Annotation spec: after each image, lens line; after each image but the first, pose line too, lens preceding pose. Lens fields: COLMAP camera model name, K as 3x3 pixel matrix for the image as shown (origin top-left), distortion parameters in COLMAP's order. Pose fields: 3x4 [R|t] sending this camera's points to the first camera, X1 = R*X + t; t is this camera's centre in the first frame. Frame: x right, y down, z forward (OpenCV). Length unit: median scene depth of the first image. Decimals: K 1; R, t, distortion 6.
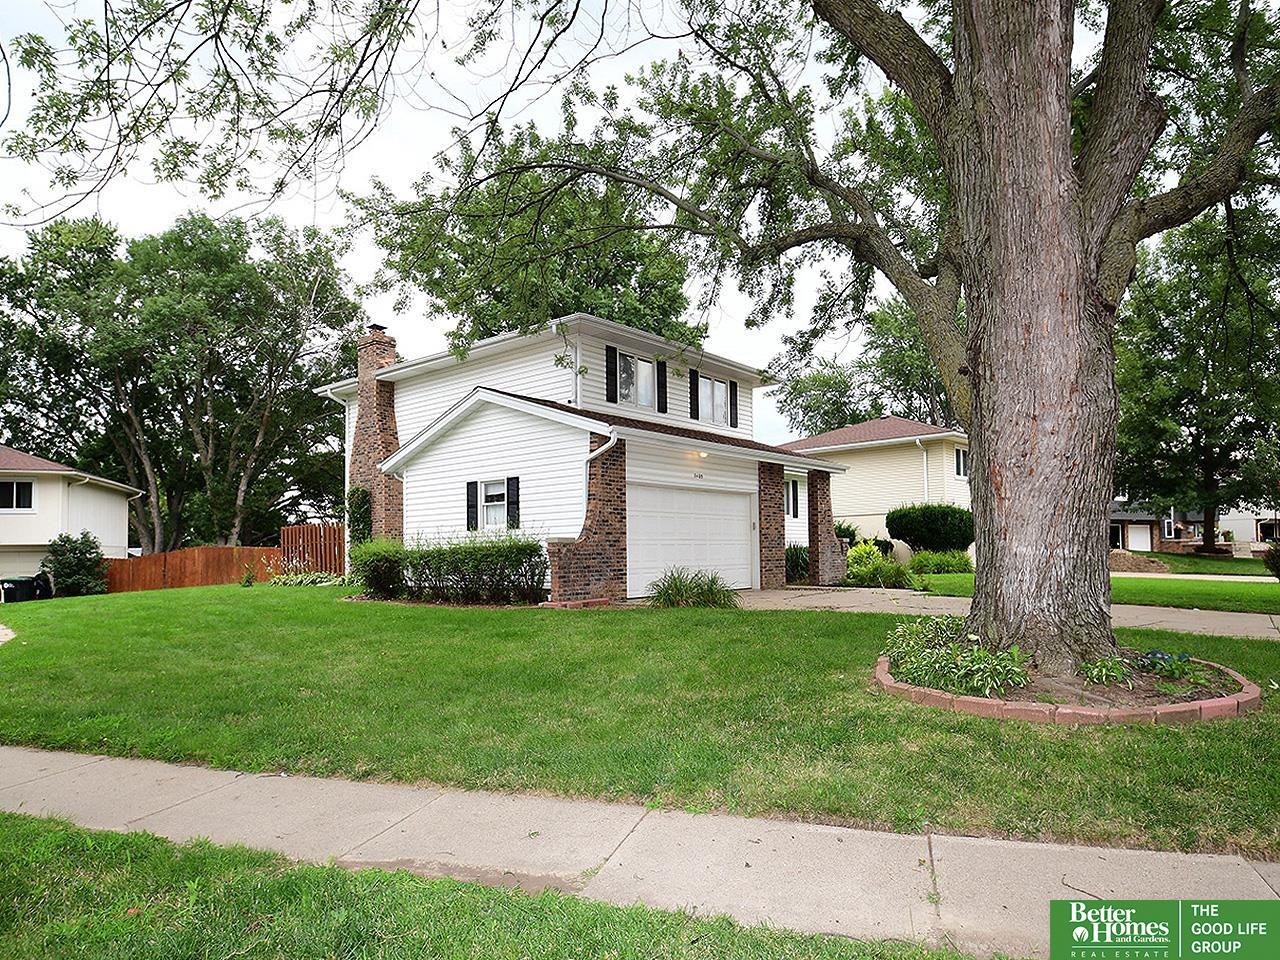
lens RADIAL K [[778.4, 0, 640.0], [0, 778.4, 480.0], [0, 0, 1]] dist [0.000049, -0.000011]
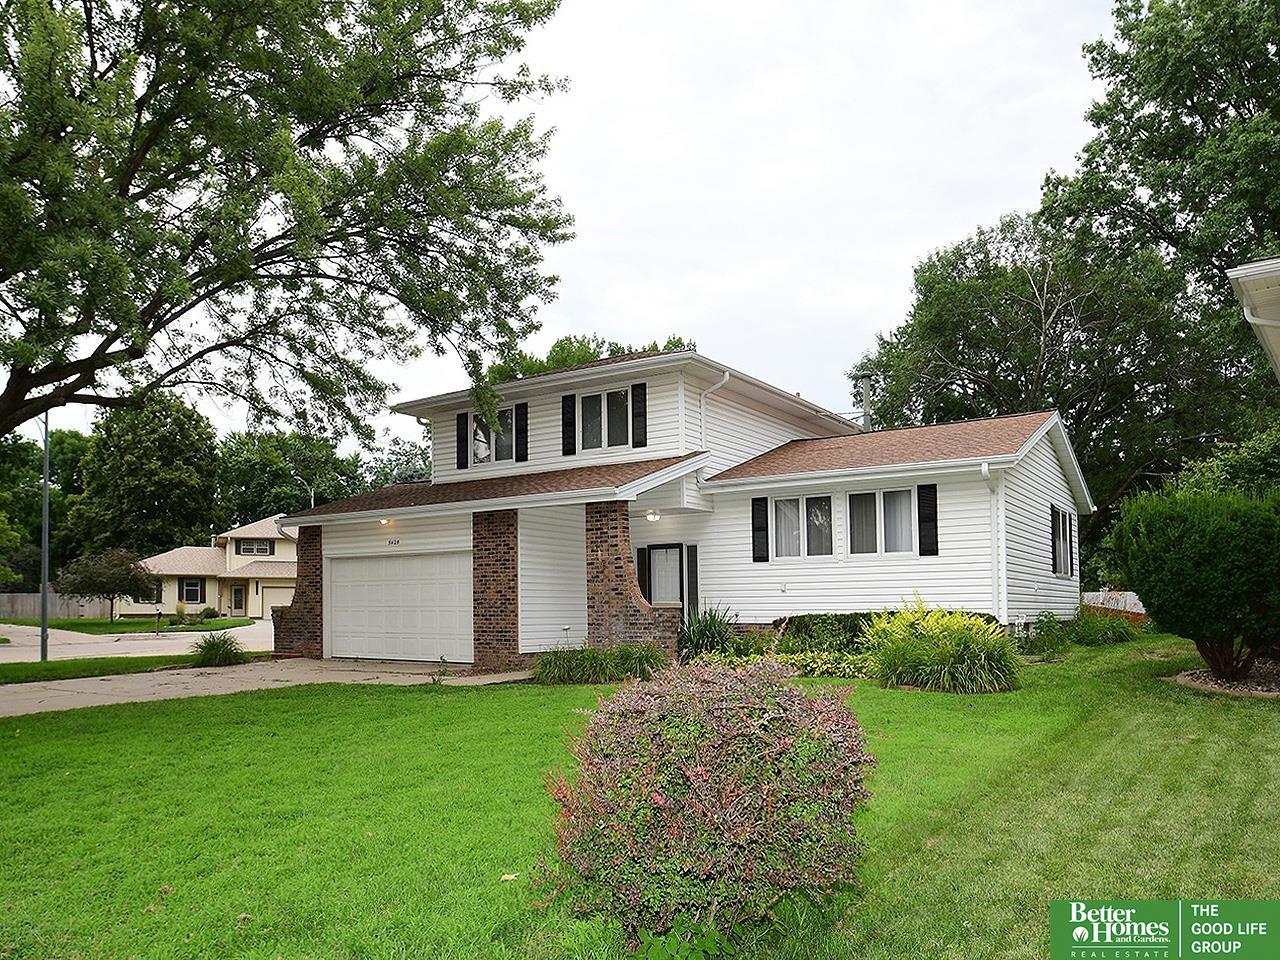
lens RADIAL K [[1007.4, 0, 640.0], [0, 1007.4, 480.0], [0, 0, 1]] dist [-0.000067, 0.000700]
pose [[0.075253, -0.115756, -0.990423, 1.356492], [0.090275, 0.989951, -0.108842, 0.083019], [0.993070, -0.081220, 0.084947, 1.186748]]
